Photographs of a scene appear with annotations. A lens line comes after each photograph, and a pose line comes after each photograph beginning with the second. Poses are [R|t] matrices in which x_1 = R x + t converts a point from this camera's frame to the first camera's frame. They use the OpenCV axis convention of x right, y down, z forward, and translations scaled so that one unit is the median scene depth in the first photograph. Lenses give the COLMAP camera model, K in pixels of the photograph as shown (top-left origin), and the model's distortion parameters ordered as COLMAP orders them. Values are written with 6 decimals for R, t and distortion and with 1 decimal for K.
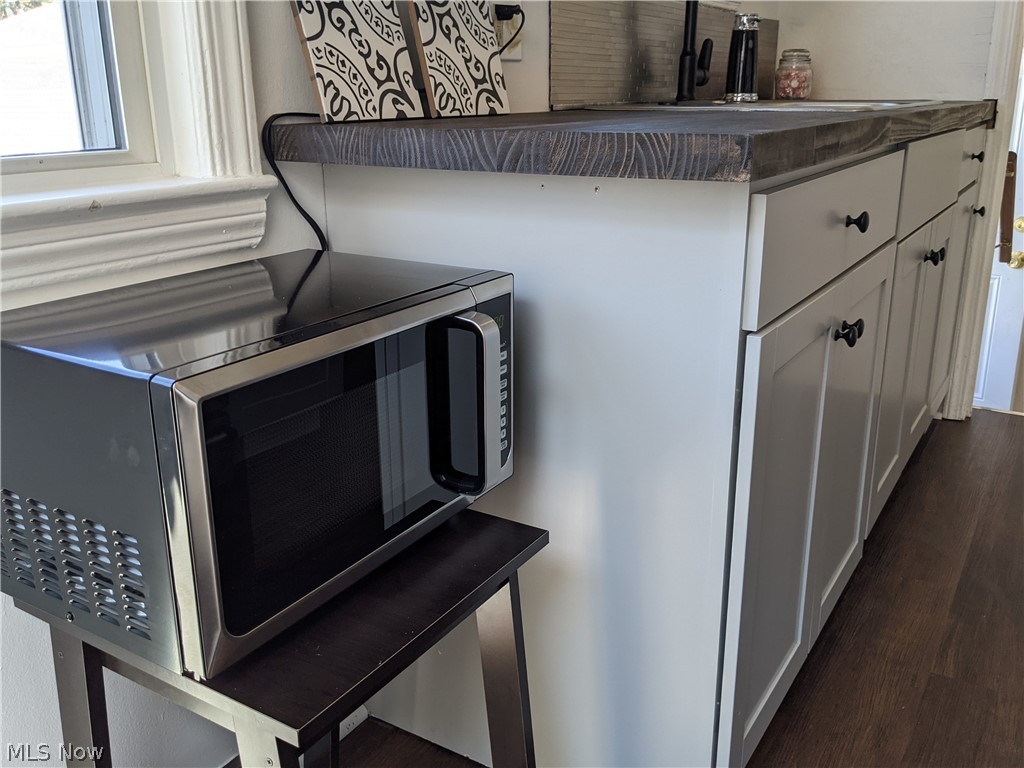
lens RADIAL K [[905.7, 0, 519.6], [0, 905.7, 370.2], [0, 0, 1]] dist [0.065906, -0.128361]
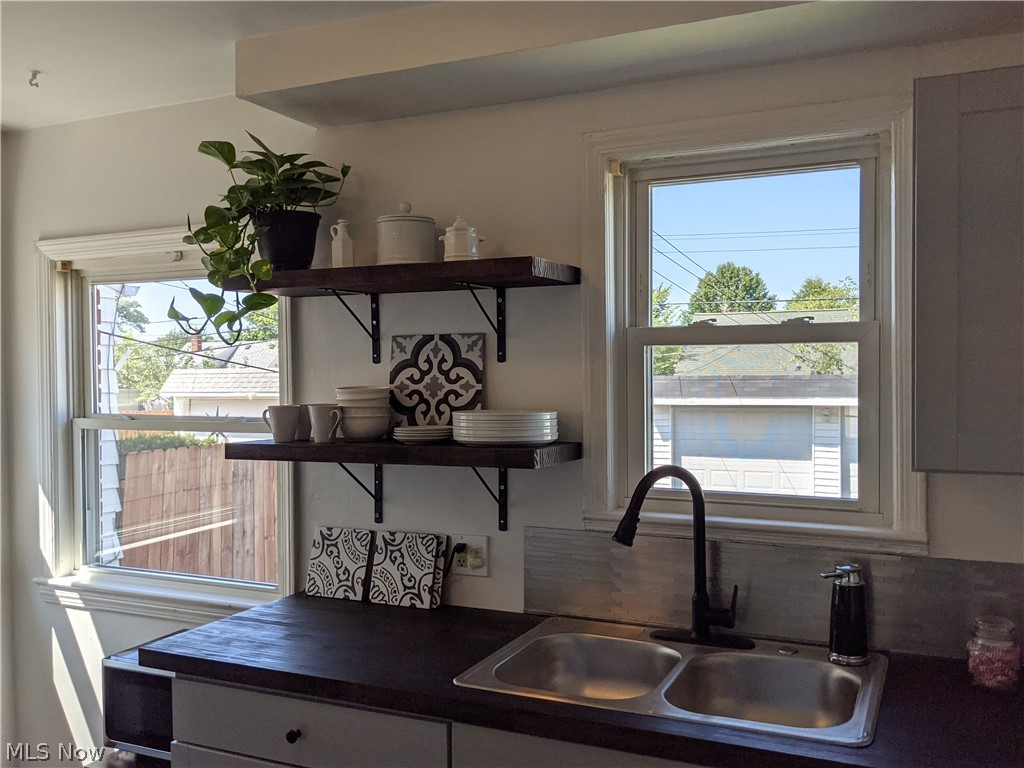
lens RADIAL K [[905.7, 0, 529.7], [0, 905.7, 384.2], [0, 0, 1]] dist [0.065906, -0.128361]
pose [[0.137473, 0.018519, -0.990332, 1.785932], [-0.288497, 0.957225, -0.022148, -0.745488], [0.947560, 0.288752, 0.136935, 0.888740]]
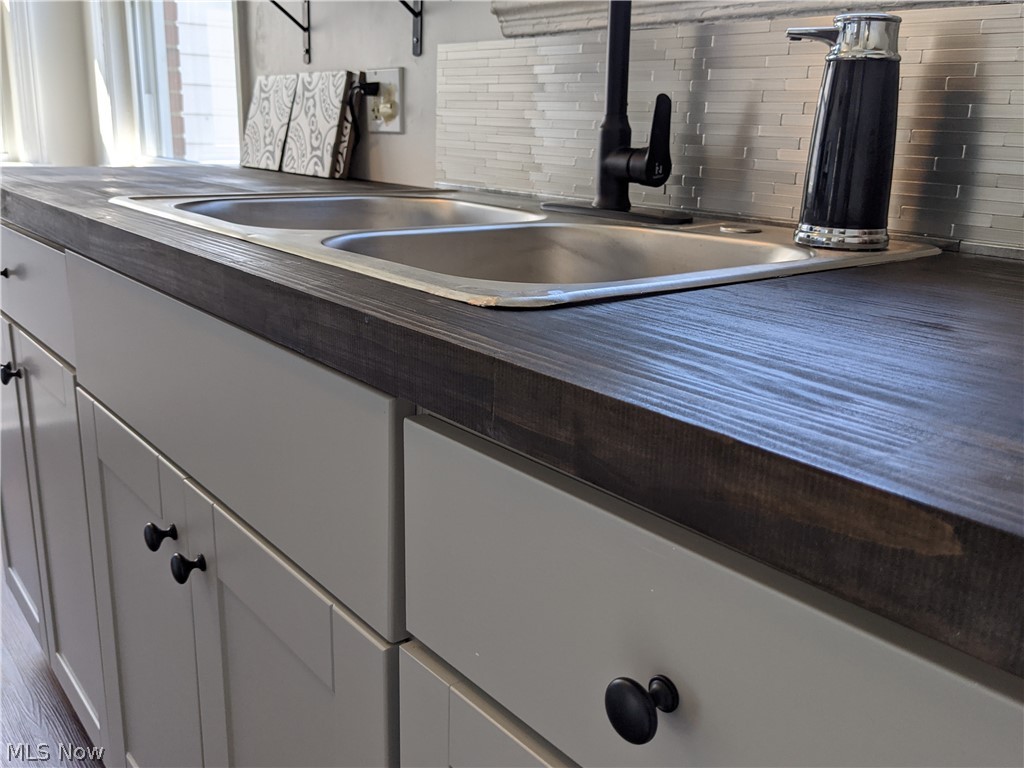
lens RADIAL K [[905.7, 0, 524.2], [0, 905.7, 378.1], [0, 0, 1]] dist [0.065906, -0.128361]
pose [[-0.318348, 0.246968, -0.915239, 1.098781], [-0.310574, 0.885012, 0.346839, -0.572670], [0.895655, 0.394665, -0.205040, 1.671889]]
